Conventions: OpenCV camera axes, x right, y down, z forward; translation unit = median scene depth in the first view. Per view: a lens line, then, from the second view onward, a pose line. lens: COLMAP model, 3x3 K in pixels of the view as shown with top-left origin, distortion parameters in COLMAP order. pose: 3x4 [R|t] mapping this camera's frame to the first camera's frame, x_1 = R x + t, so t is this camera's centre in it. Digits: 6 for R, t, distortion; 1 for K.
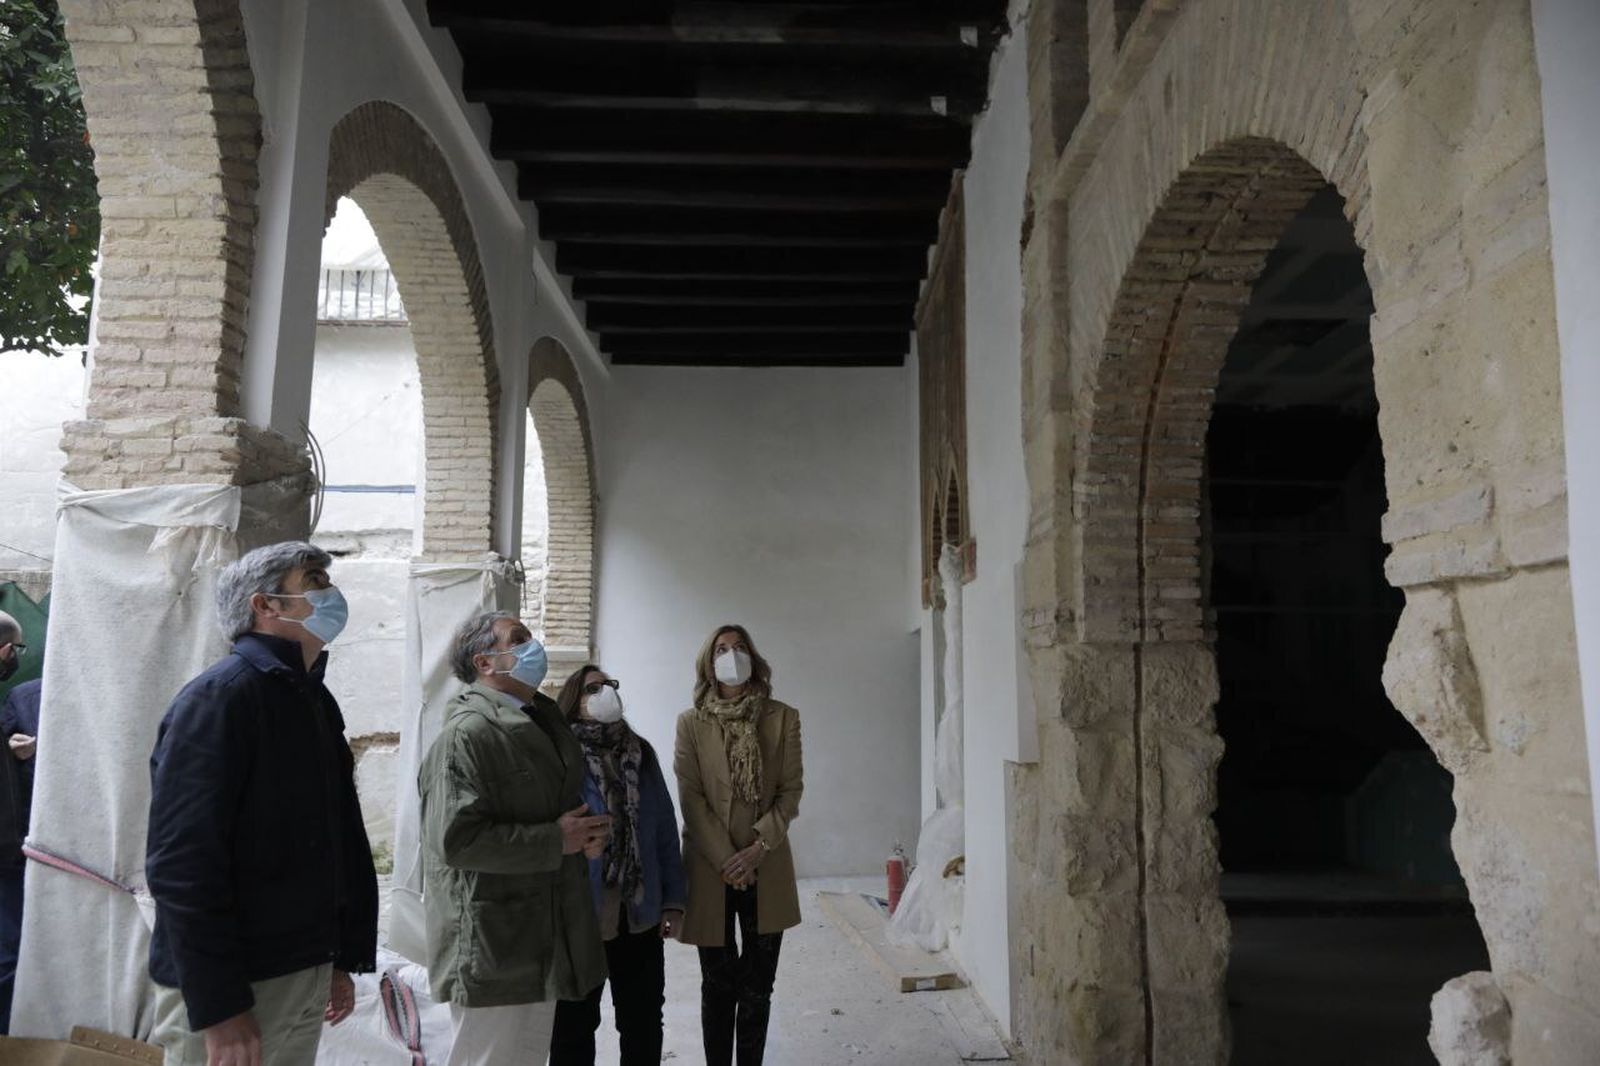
lens RADIAL K [[1060.5, 0, 799.2], [0, 1060.5, 542.8], [0, 0, 1]] dist [-0.007570, 0.004079]
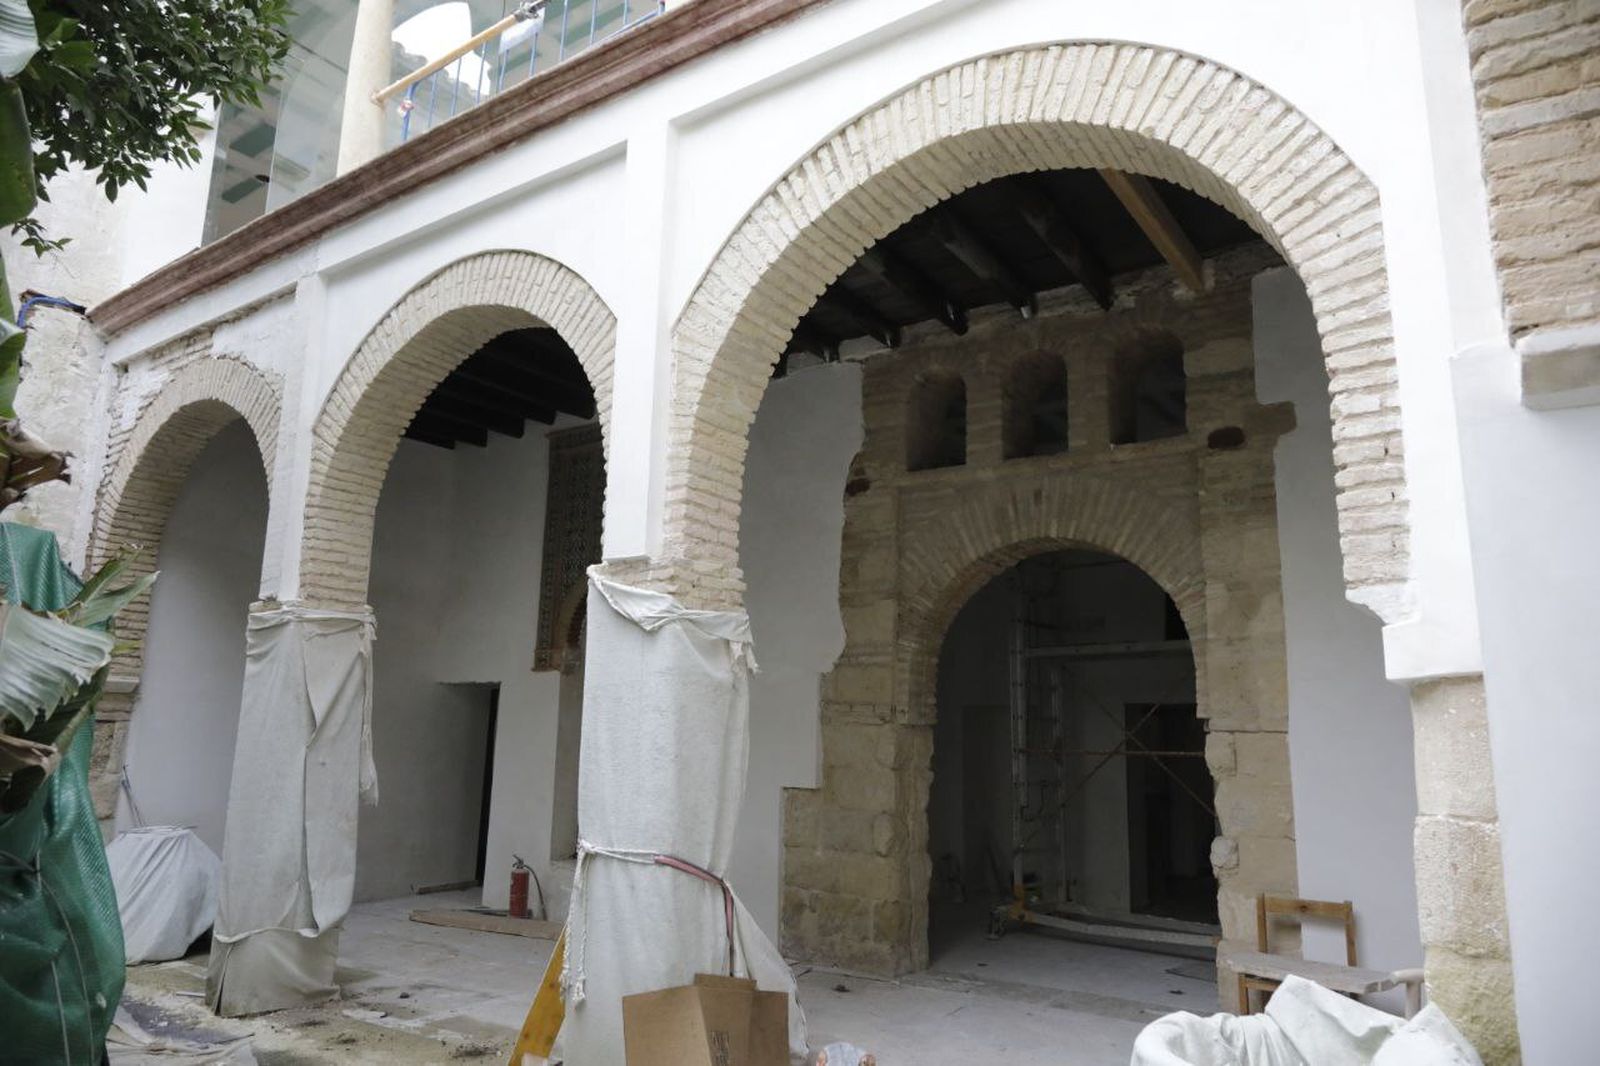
lens RADIAL K [[1060.5, 0, 798.1], [0, 1060.5, 534.9], [0, 0, 1]] dist [-0.007570, 0.004079]
pose [[0.580817, 0.168540, 0.796395, -1.459818], [-0.139393, 0.984474, -0.106683, -0.012386], [-0.802011, -0.049049, 0.595293, 0.015974]]
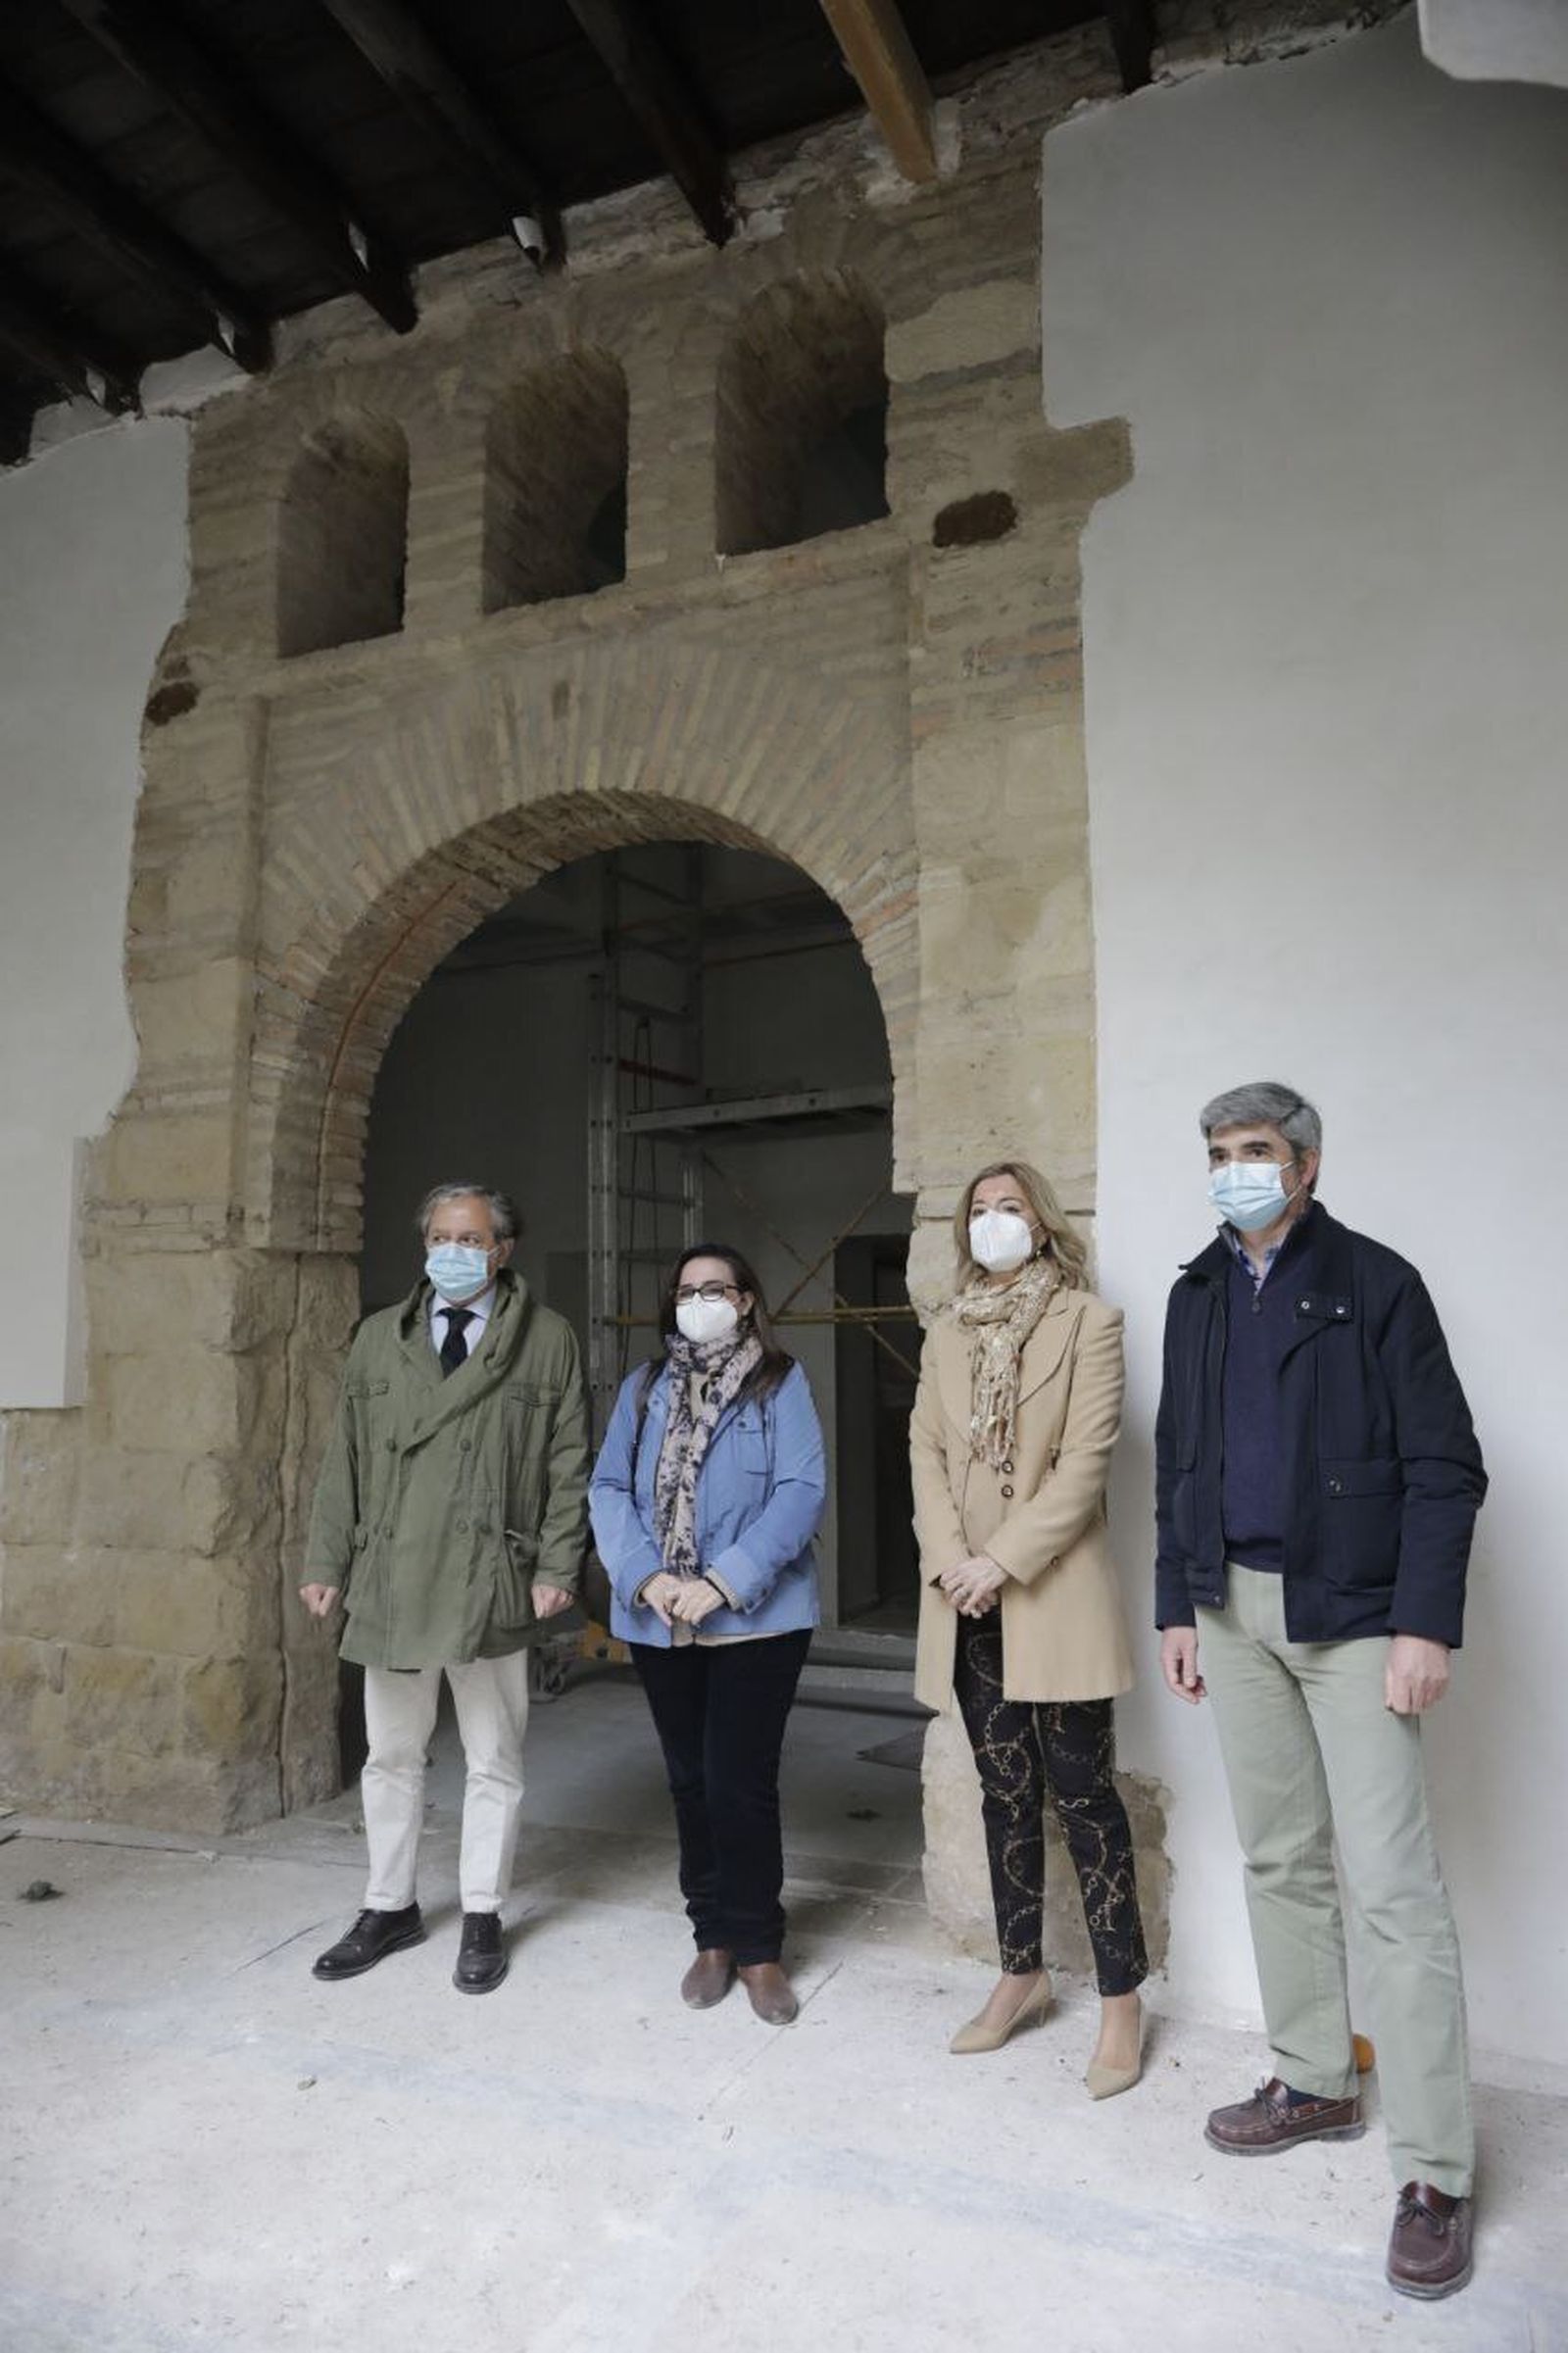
lens RADIAL K [[1559.6, 0, 789.0], [0, 1559.6, 1192.6], [0, 0, 1]] dist [-0.007570, 0.004079]
pose [[0.403815, 0.093530, 0.910047, -0.678296], [-0.119014, 0.991677, -0.049109, 0.062676], [-0.907066, -0.088477, 0.411585, 0.132954]]
